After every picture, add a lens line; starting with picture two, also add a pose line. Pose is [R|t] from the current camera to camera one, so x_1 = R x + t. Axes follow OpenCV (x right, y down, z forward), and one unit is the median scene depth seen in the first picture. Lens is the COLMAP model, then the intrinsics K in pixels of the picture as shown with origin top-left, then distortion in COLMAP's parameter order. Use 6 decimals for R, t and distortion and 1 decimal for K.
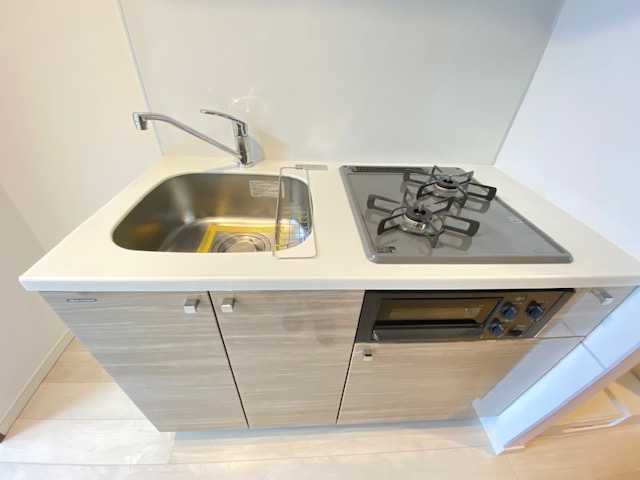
lens RADIAL K [[261.2, 0, 318.3], [0, 261.2, 240.8], [0, 0, 1]] dist [0.022633, -0.021356]
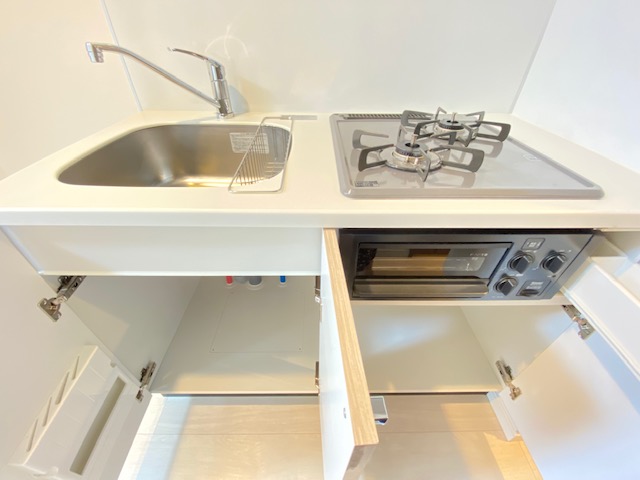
lens RADIAL K [[261.2, 0, 318.3], [0, 261.2, 240.8], [0, 0, 1]] dist [0.022633, -0.021356]
pose [[0.998088, -0.001715, -0.061784, 0.117484], [0.003548, 0.999557, 0.029563, 0.139527], [0.061706, -0.029726, 0.997652, 0.117289]]
